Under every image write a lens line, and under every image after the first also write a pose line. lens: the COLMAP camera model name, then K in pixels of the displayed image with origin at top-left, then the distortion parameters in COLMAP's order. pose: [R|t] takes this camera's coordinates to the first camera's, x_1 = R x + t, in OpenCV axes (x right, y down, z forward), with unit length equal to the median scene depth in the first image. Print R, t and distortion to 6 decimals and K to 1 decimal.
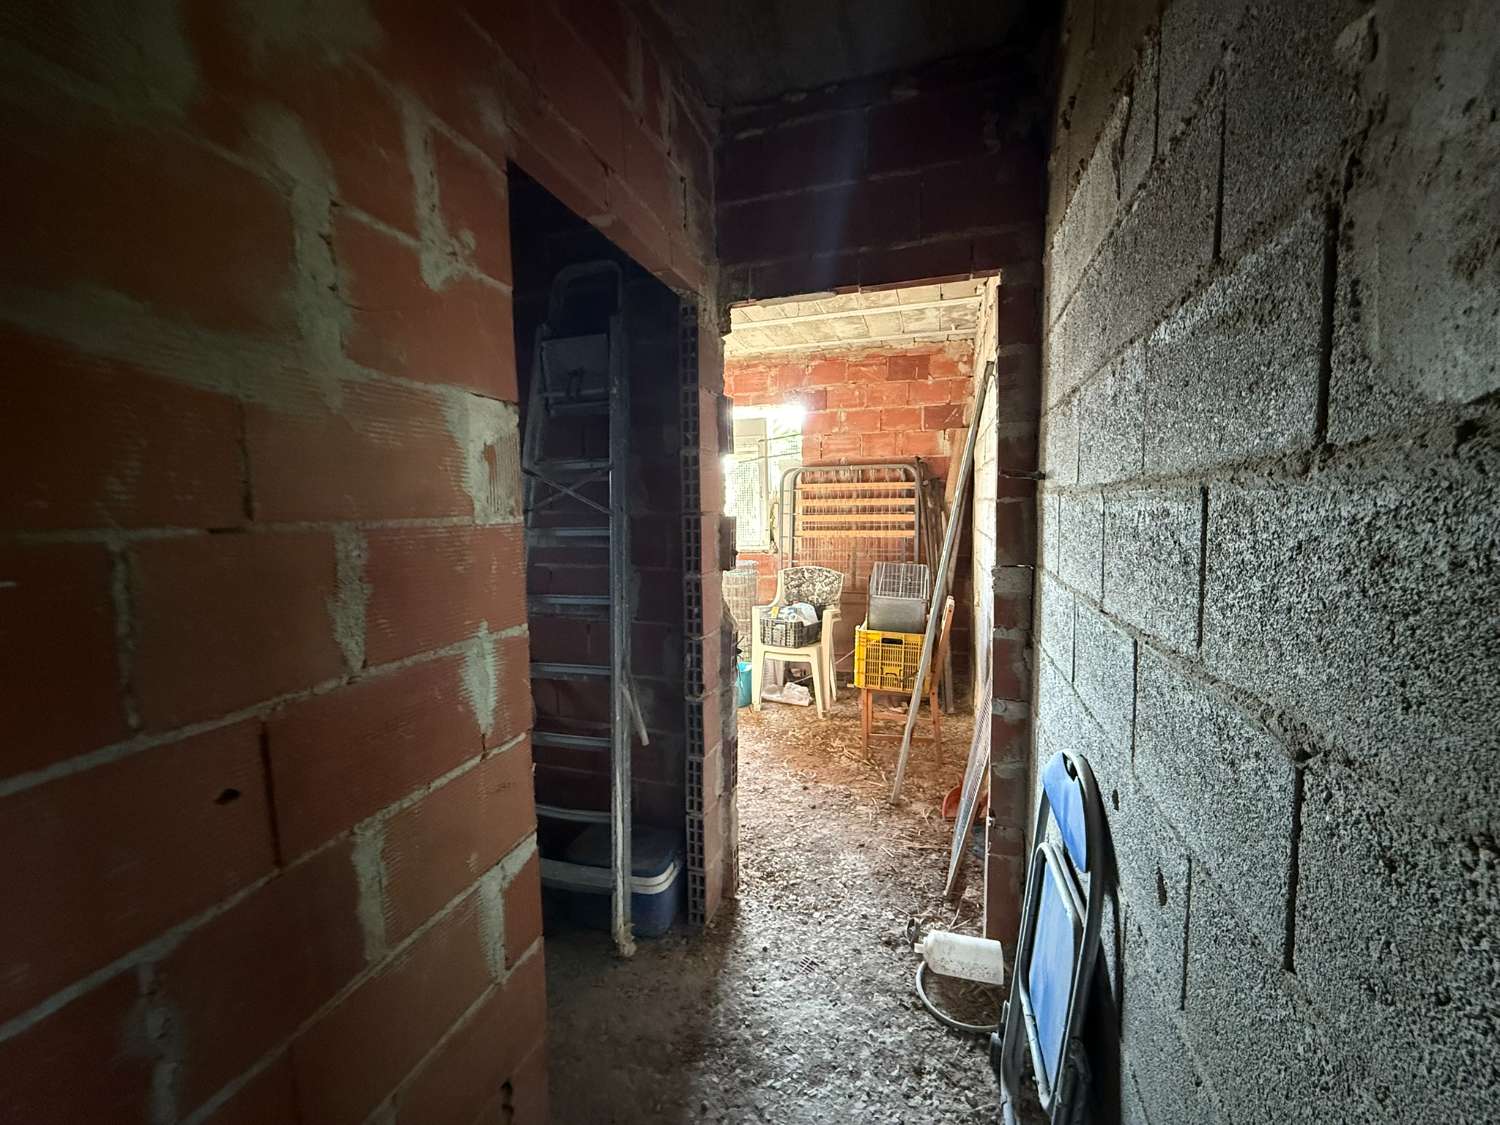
lens RADIAL K [[596.0, 0, 750.7], [0, 596.0, 557.9], [0, 0, 1]] dist [0.001446, 0.000074]
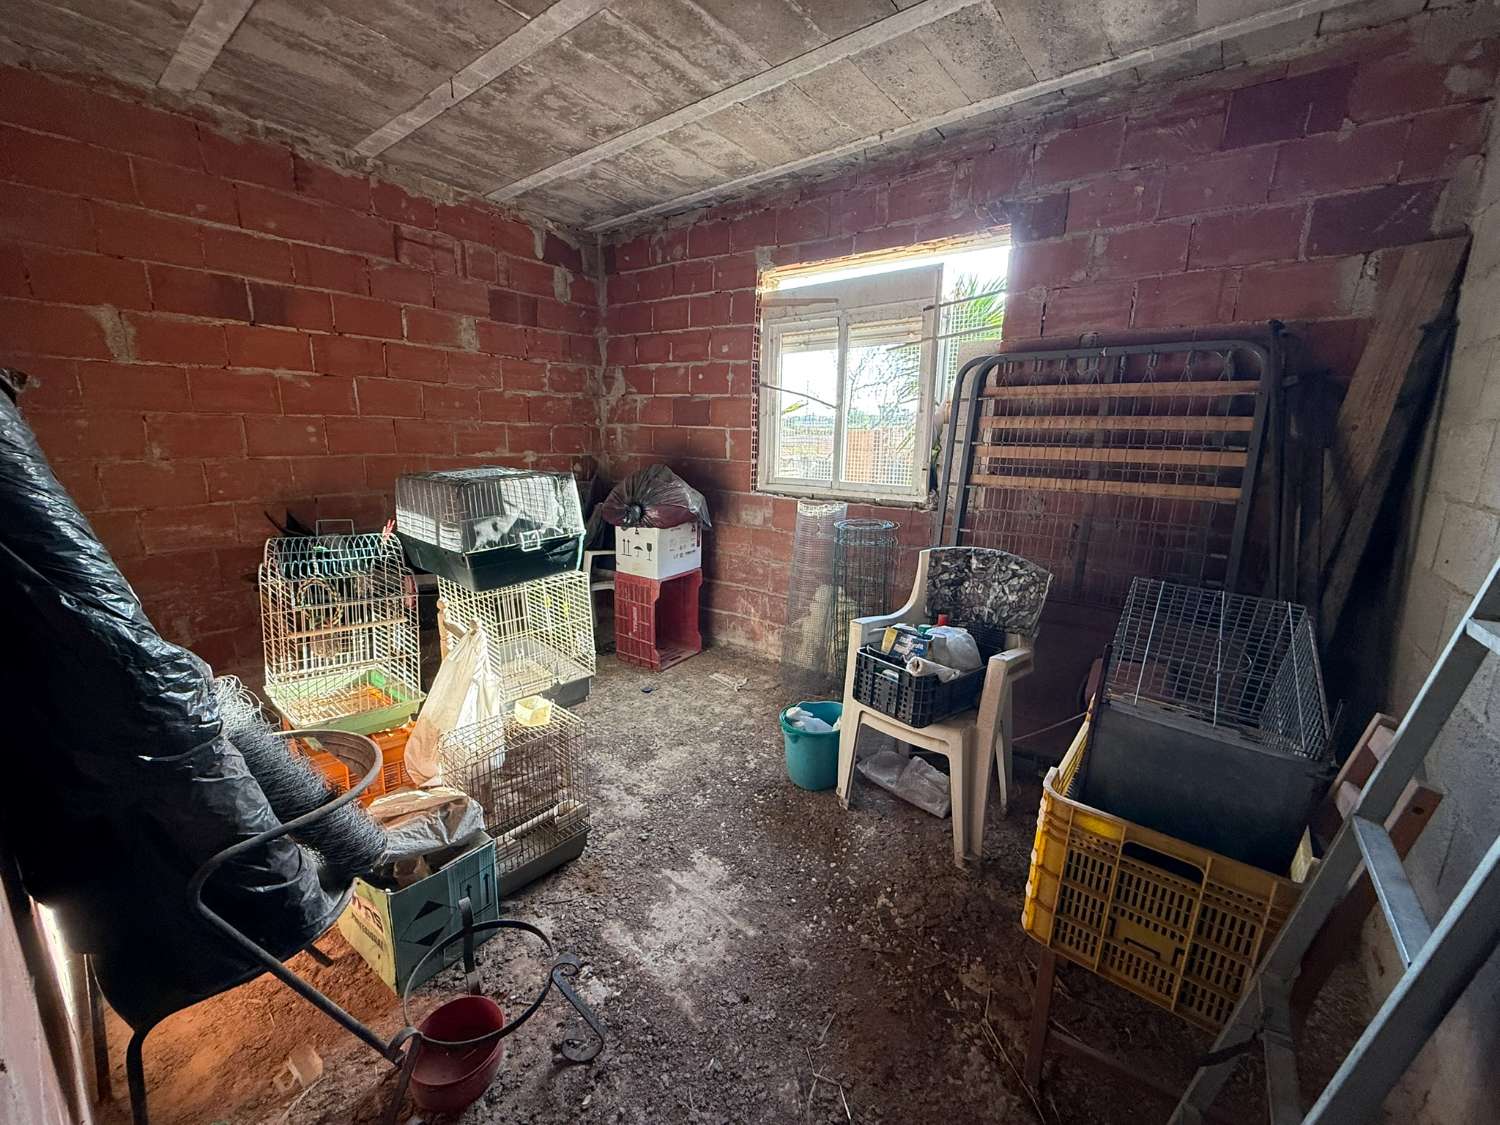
lens RADIAL K [[596.0, 0, 750.7], [0, 596.0, 557.9], [0, 0, 1]] dist [0.001446, 0.000074]
pose [[0.934024, 0.100862, -0.342674, 0.082387], [-0.056932, 0.989079, 0.135944, -0.032695], [0.352644, -0.107466, 0.929566, 0.421643]]
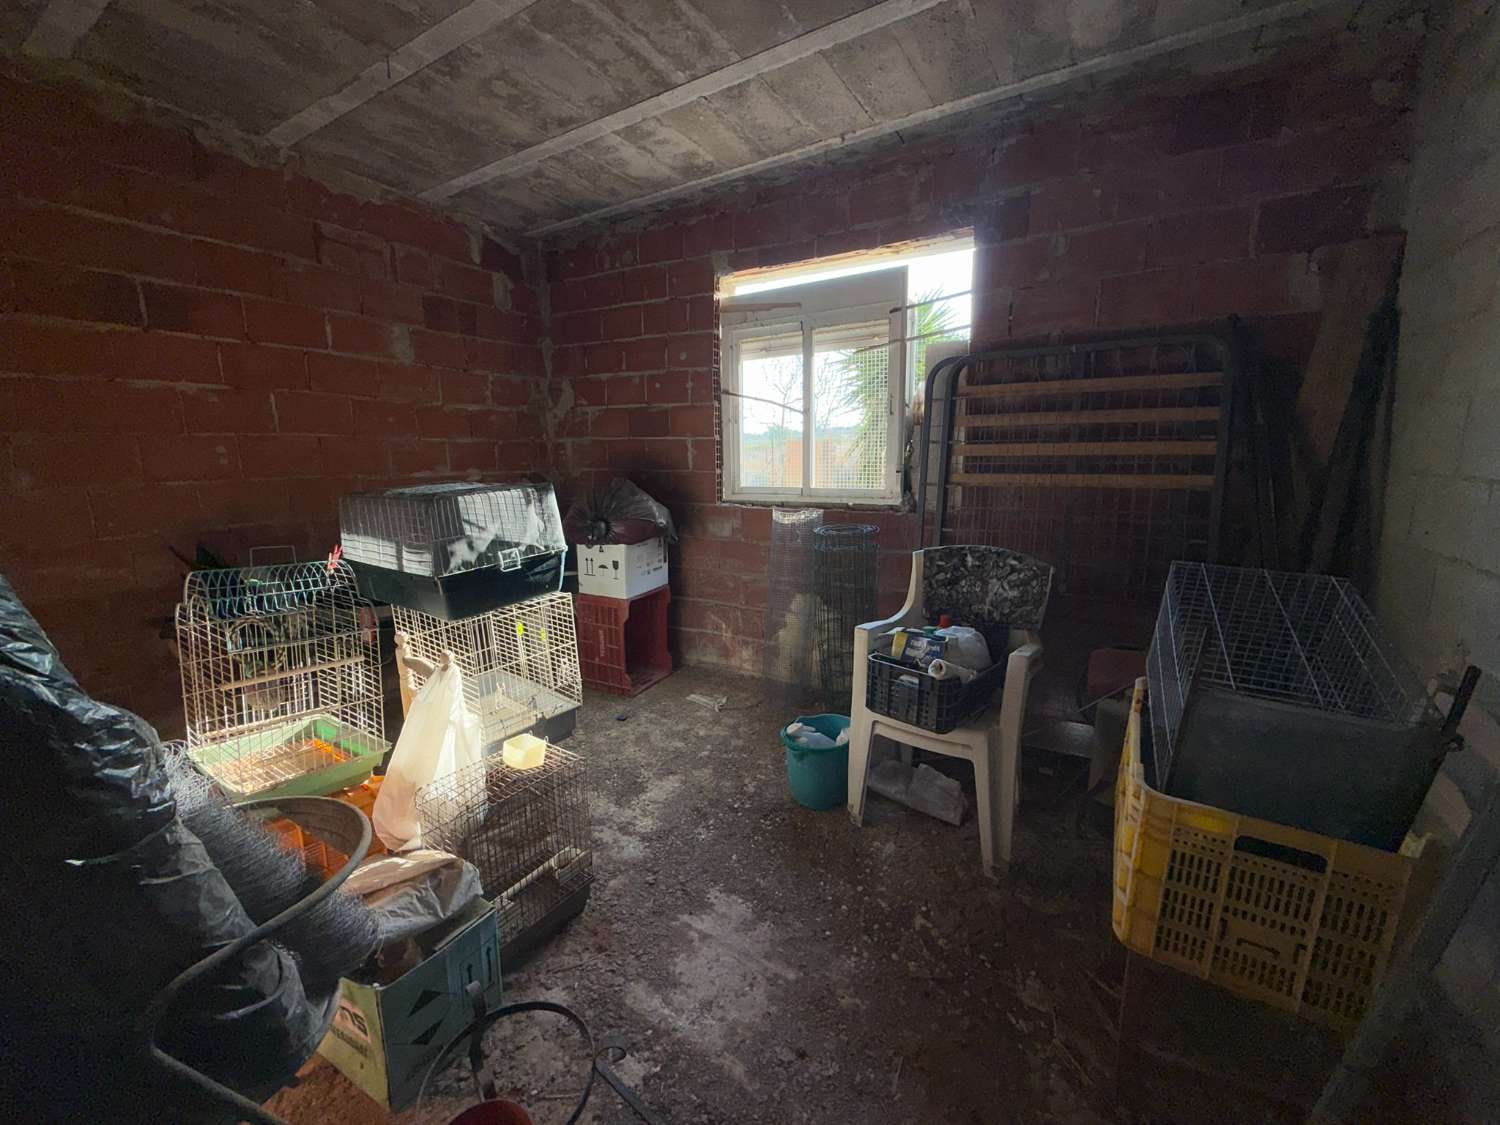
lens RADIAL K [[596.0, 0, 750.7], [0, 596.0, 557.9], [0, 0, 1]] dist [0.001446, 0.000074]
pose [[0.970923, 0.042183, -0.235646, 0.029606], [-0.018165, 0.994497, 0.103178, -0.021675], [0.238702, -0.095897, 0.966346, 0.432198]]
